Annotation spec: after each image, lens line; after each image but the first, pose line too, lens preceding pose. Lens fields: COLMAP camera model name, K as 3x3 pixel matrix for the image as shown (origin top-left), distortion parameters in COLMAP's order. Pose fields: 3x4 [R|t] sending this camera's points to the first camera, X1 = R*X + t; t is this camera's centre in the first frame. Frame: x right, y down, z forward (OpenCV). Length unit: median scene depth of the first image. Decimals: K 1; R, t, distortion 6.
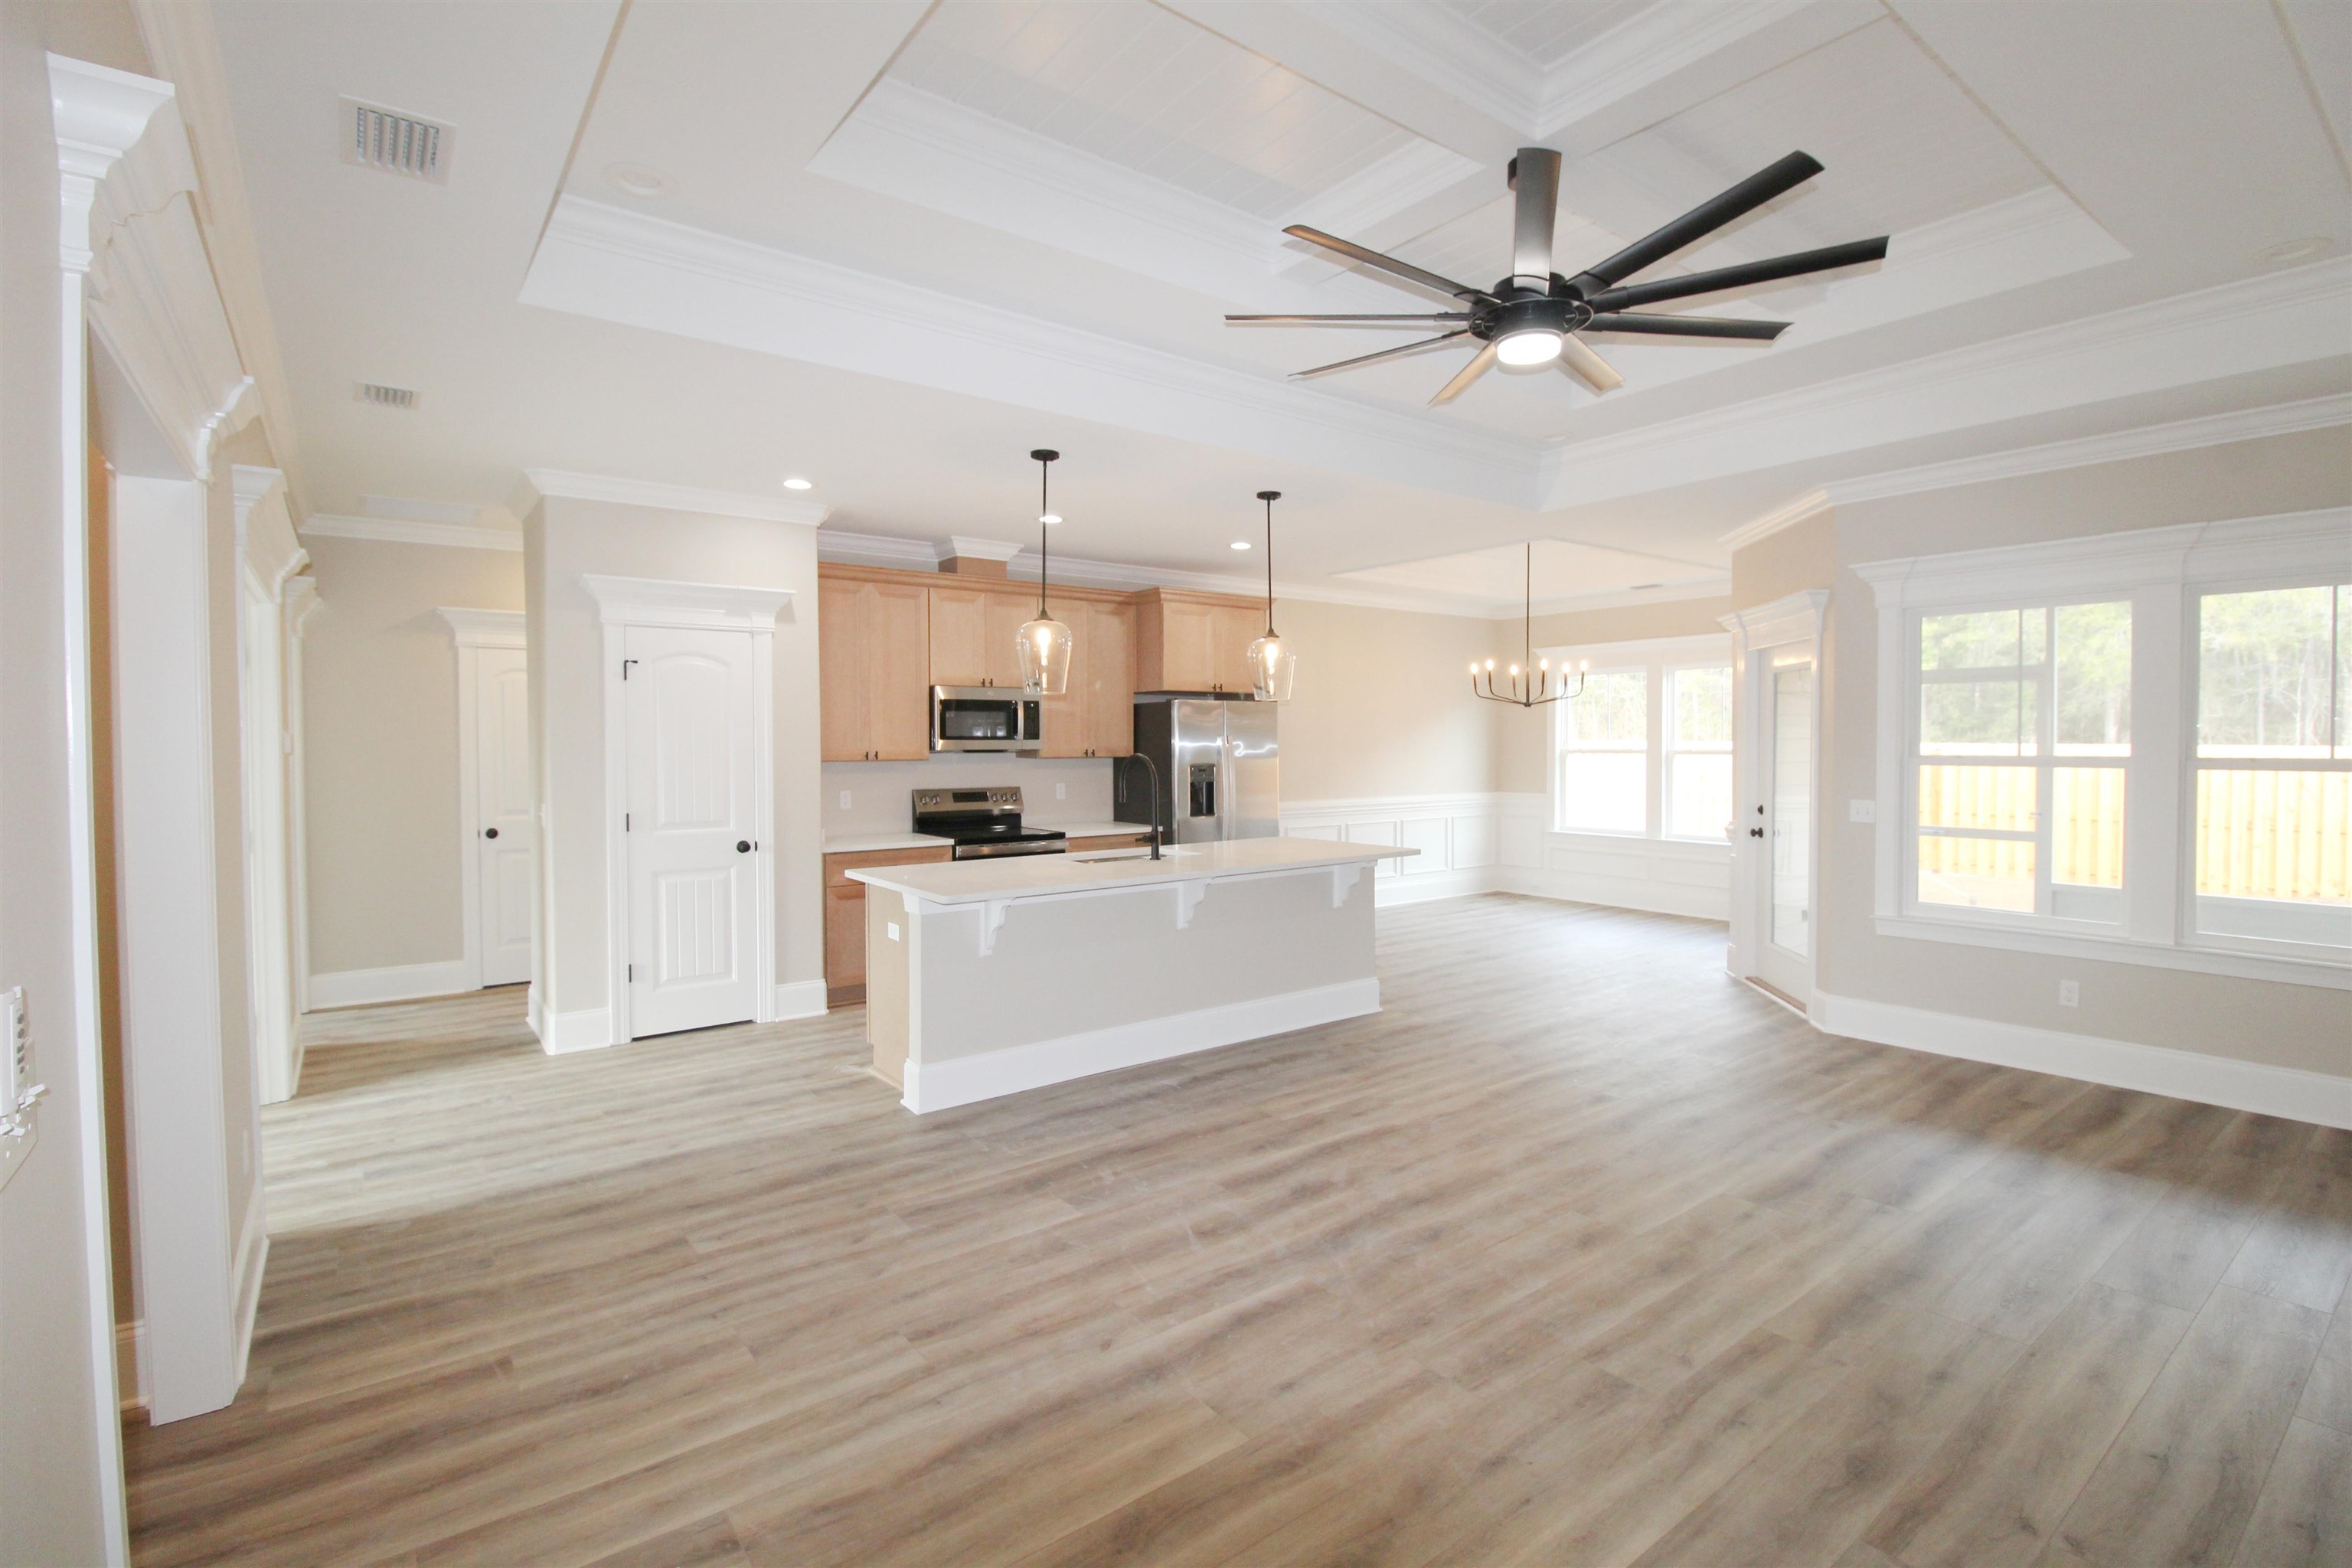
lens RADIAL K [[1084.3, 0, 1187.6], [0, 1084.3, 768.7], [0, 0, 1]] dist [0.001445, -0.014227]
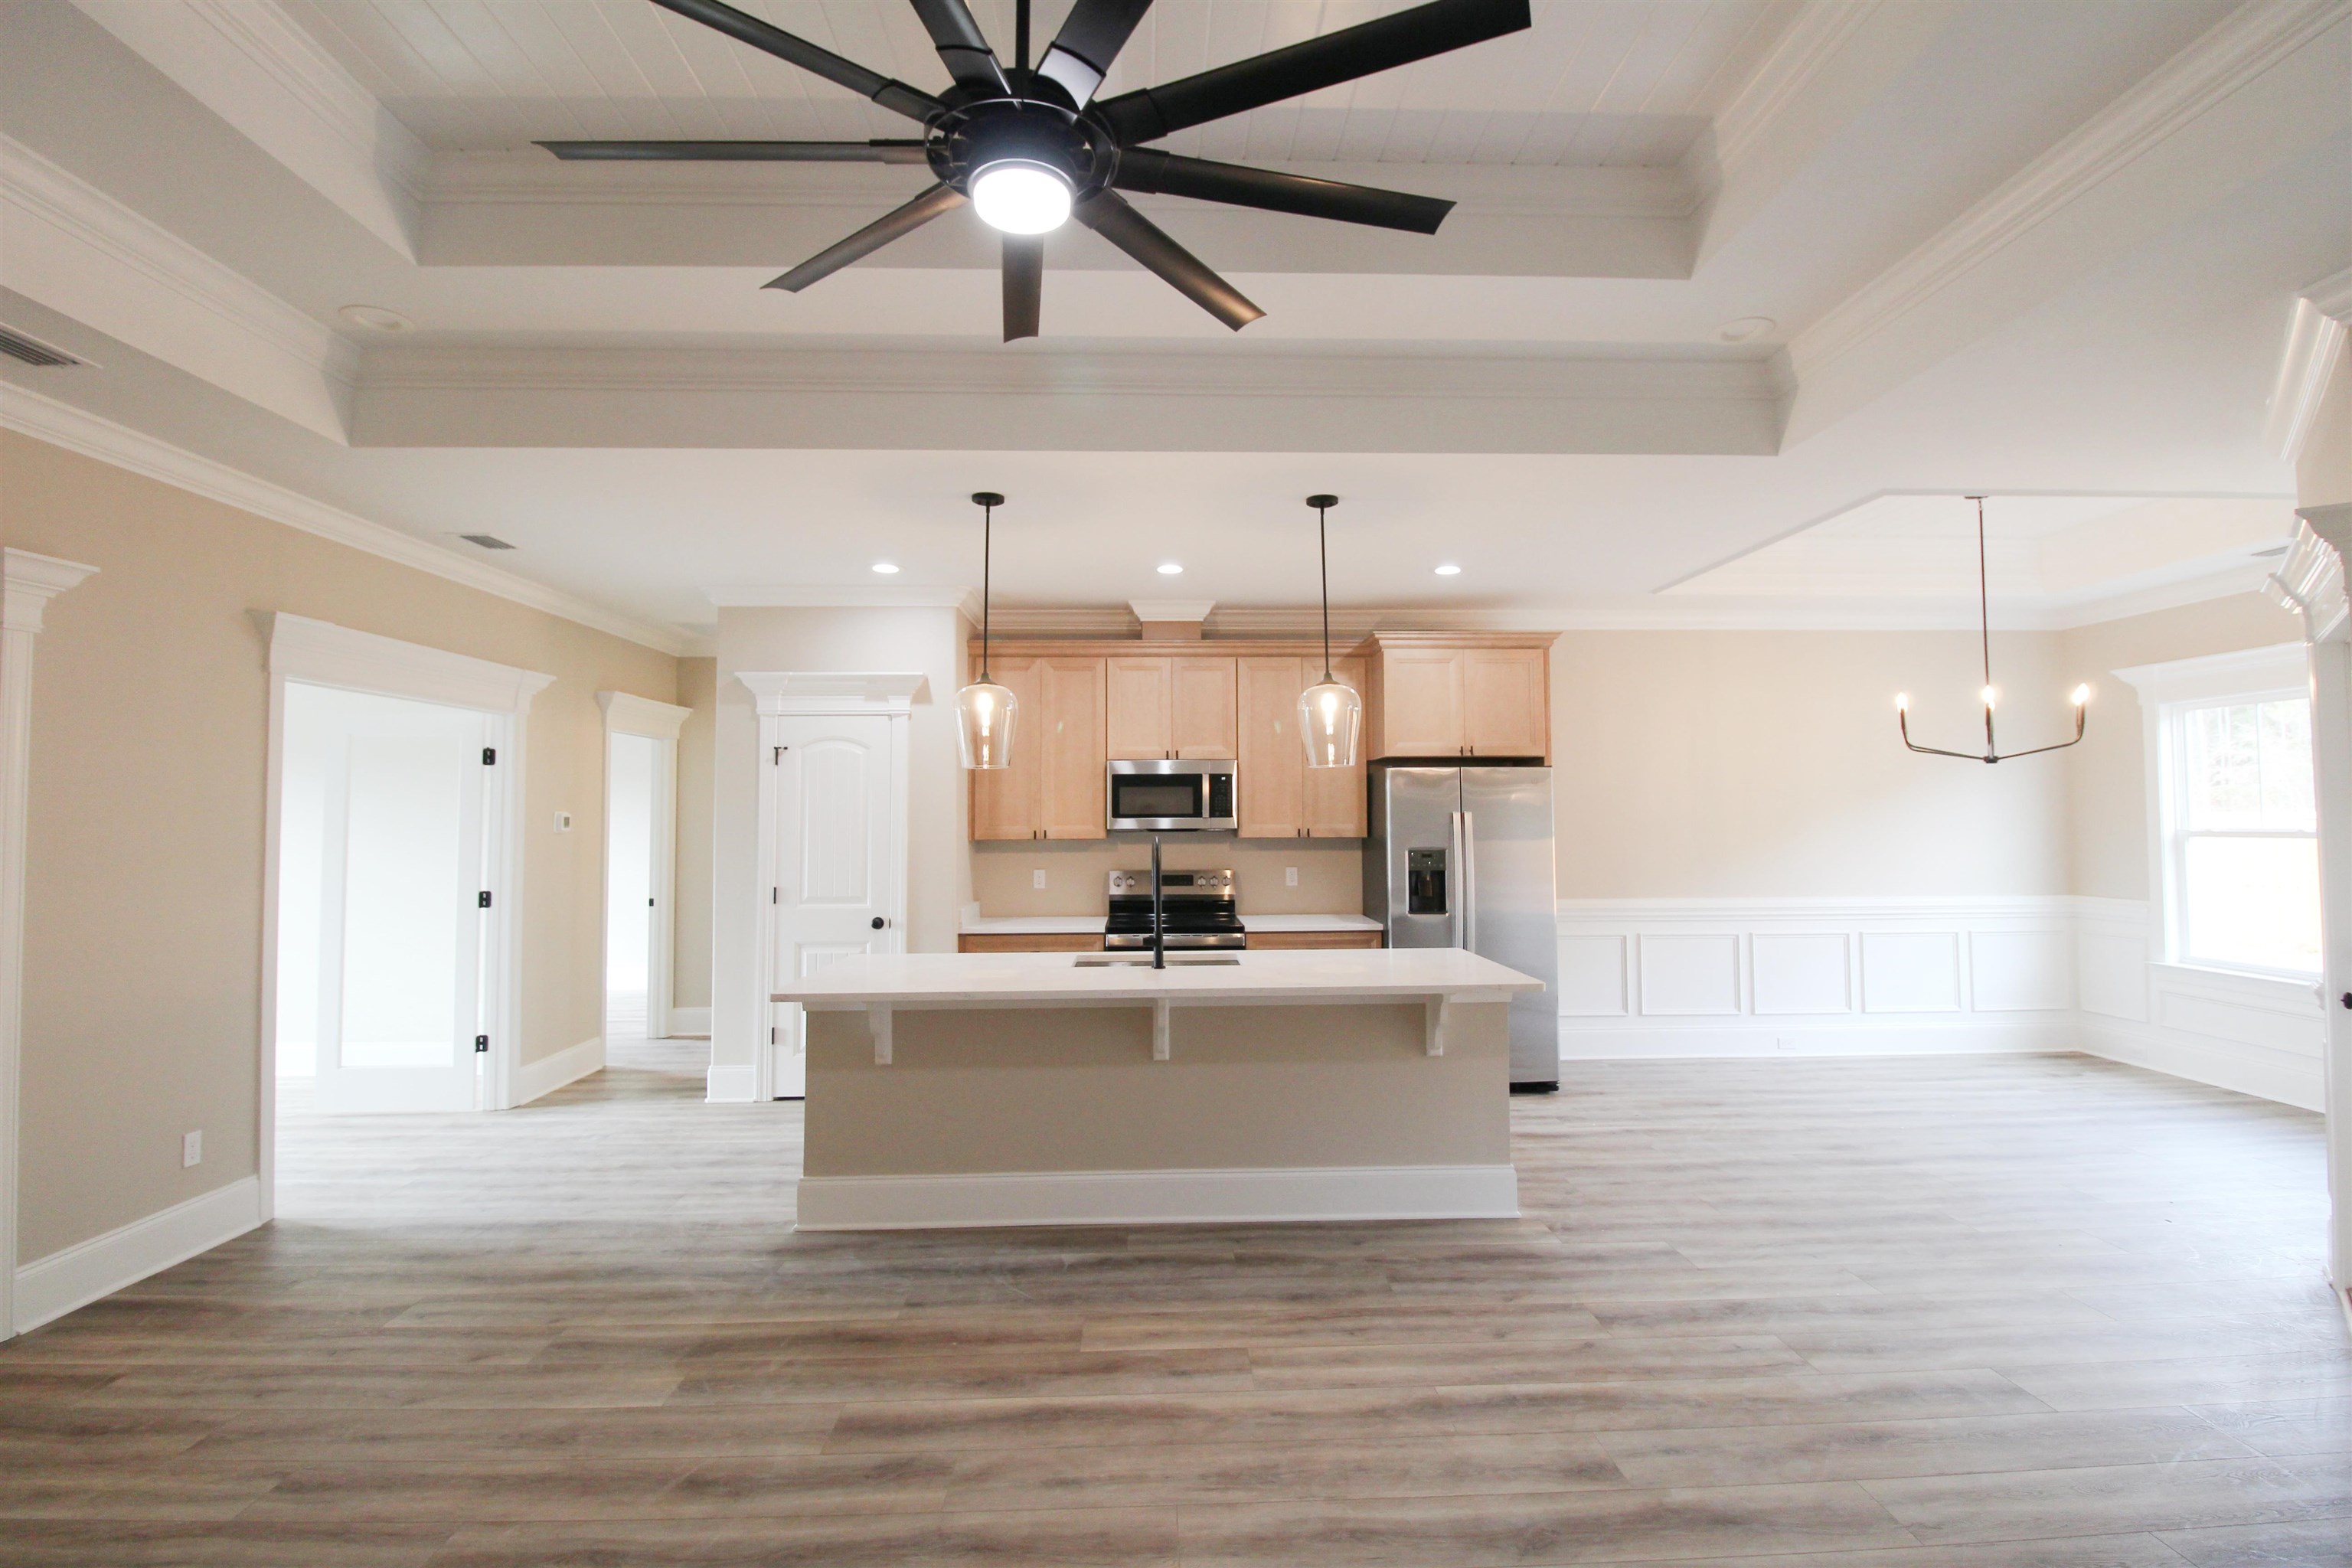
lens RADIAL K [[1084.3, 0, 1187.6], [0, 1084.3, 768.7], [0, 0, 1]] dist [0.001445, -0.014227]
pose [[0.816443, -0.026949, -0.576797, 0.568511], [-0.011815, 0.997922, -0.063348, -0.016866], [0.577305, 0.058535, 0.814427, 0.430399]]
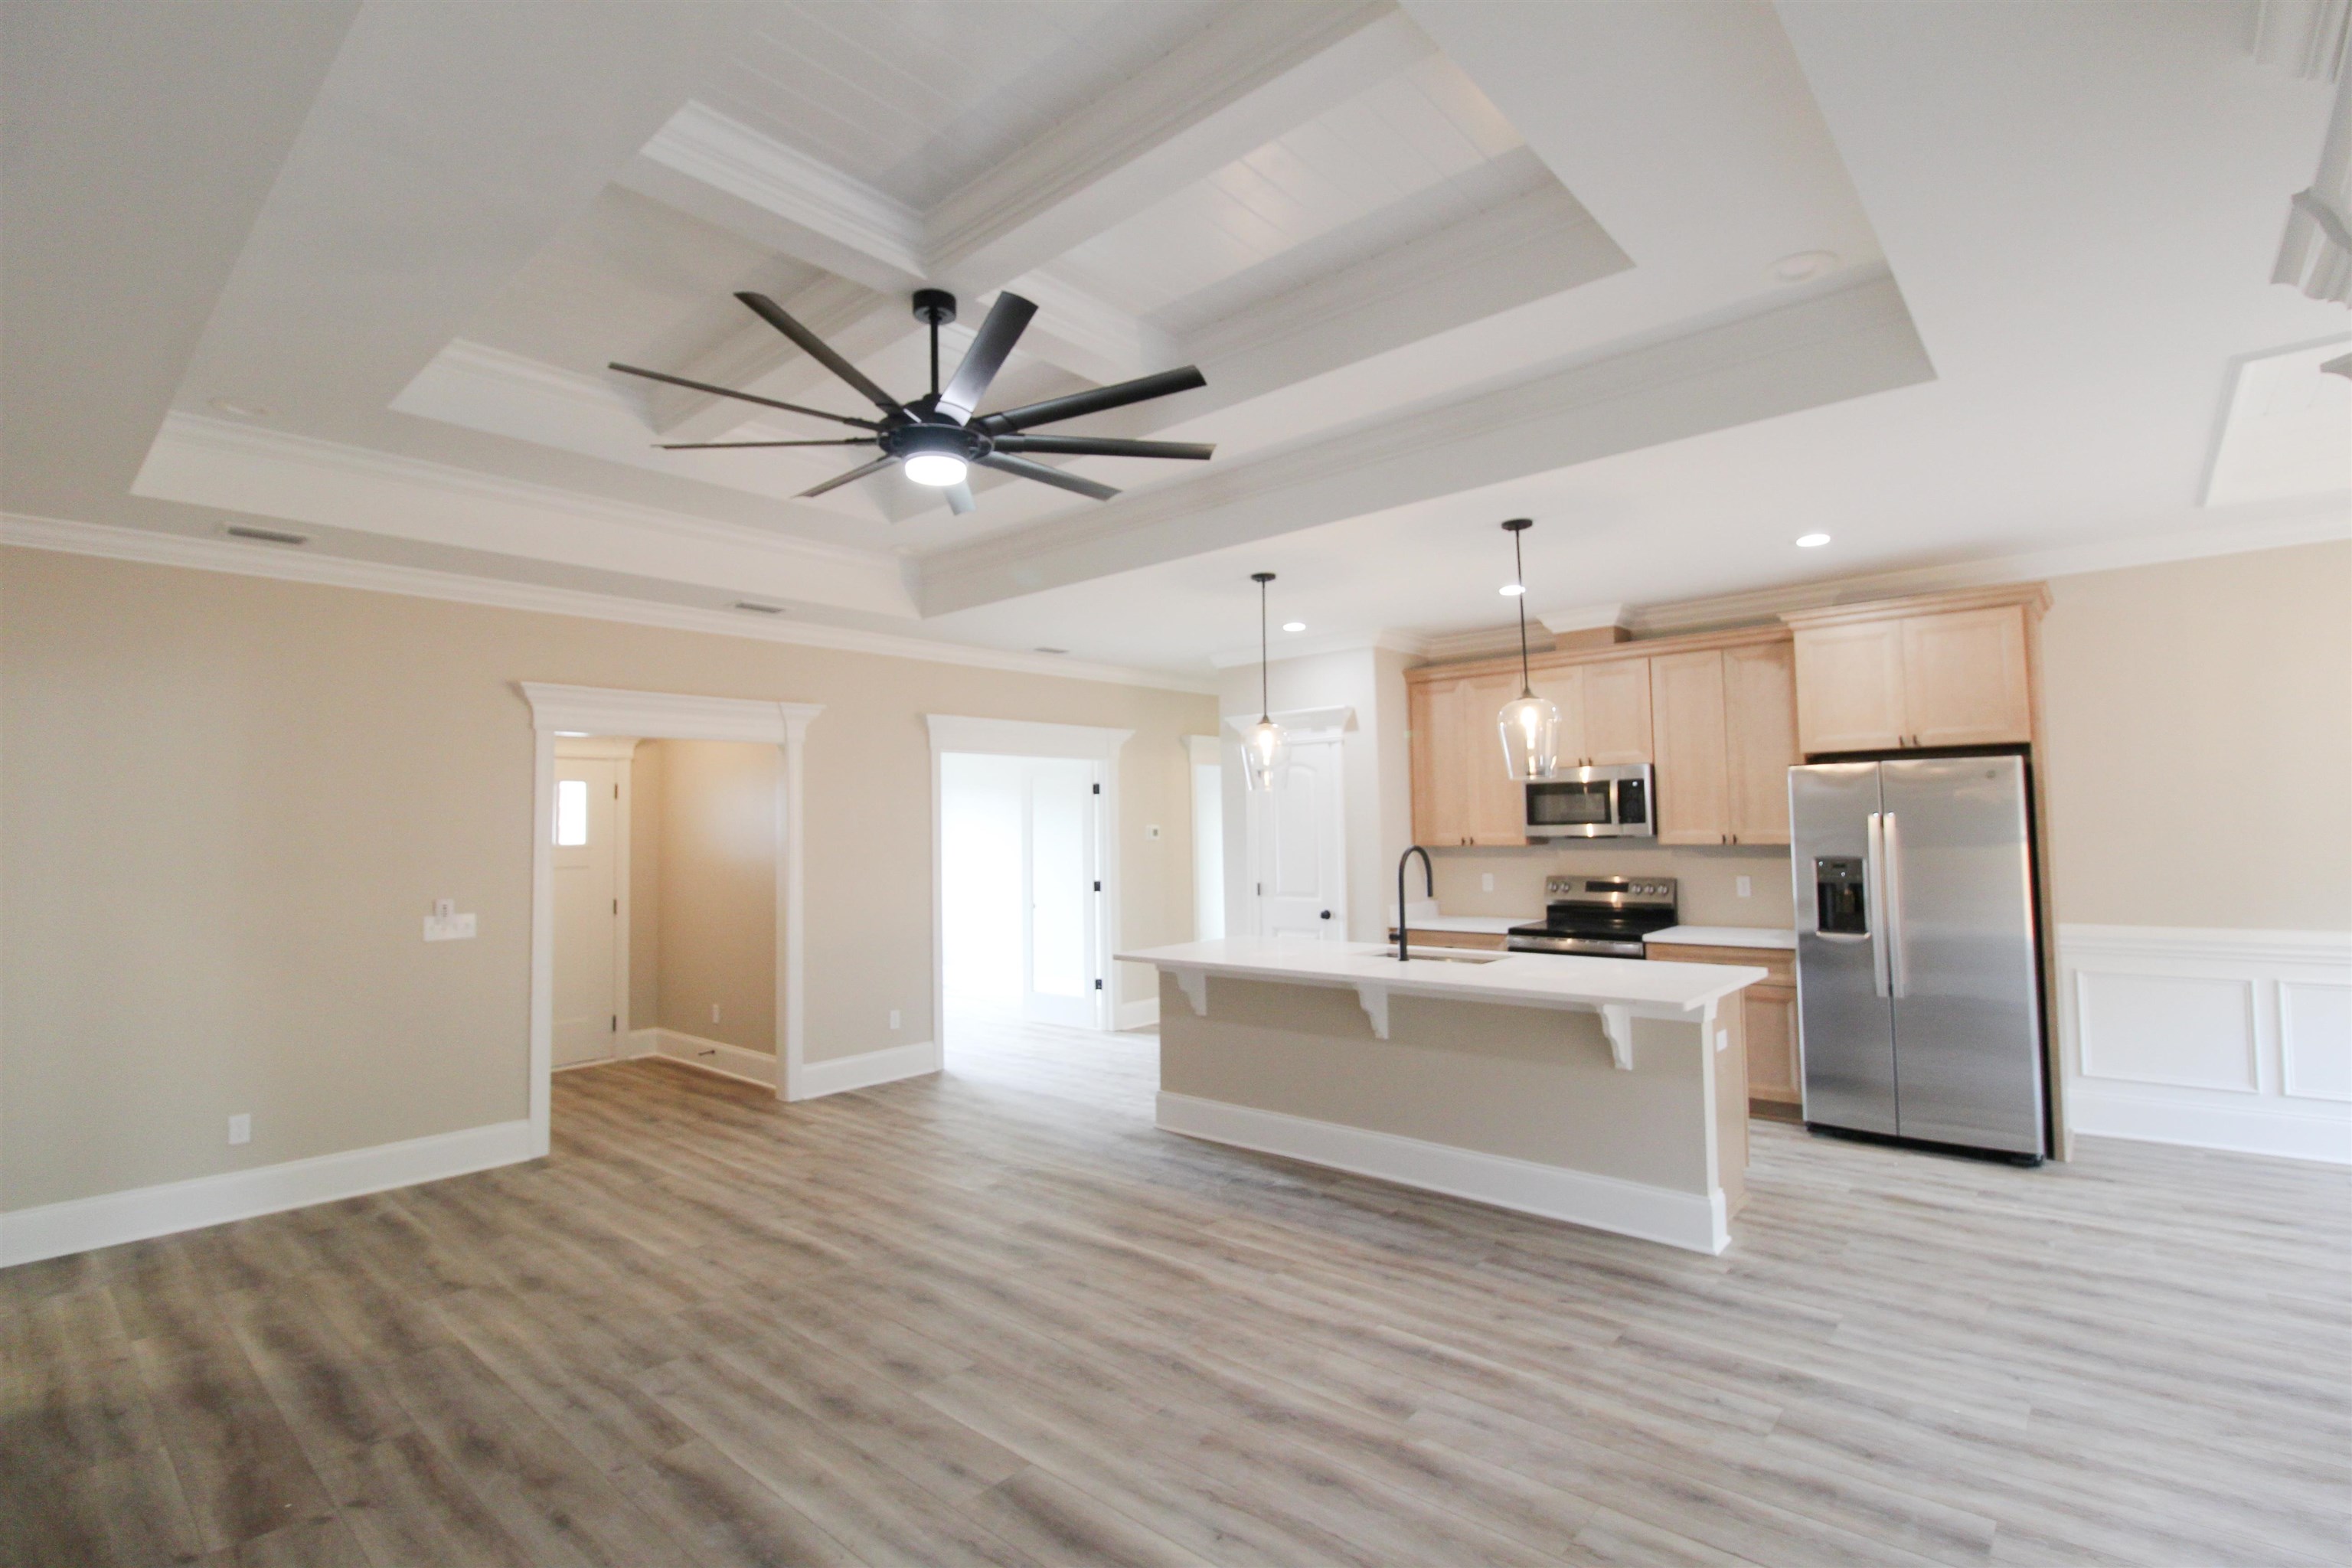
lens RADIAL K [[1084.3, 0, 1187.6], [0, 1084.3, 768.7], [0, 0, 1]] dist [0.001445, -0.014227]
pose [[0.198847, -0.055091, -0.978481, 1.047226], [-0.006720, 0.998319, -0.057574, -0.030545], [0.980007, 0.018024, 0.198143, 0.789842]]
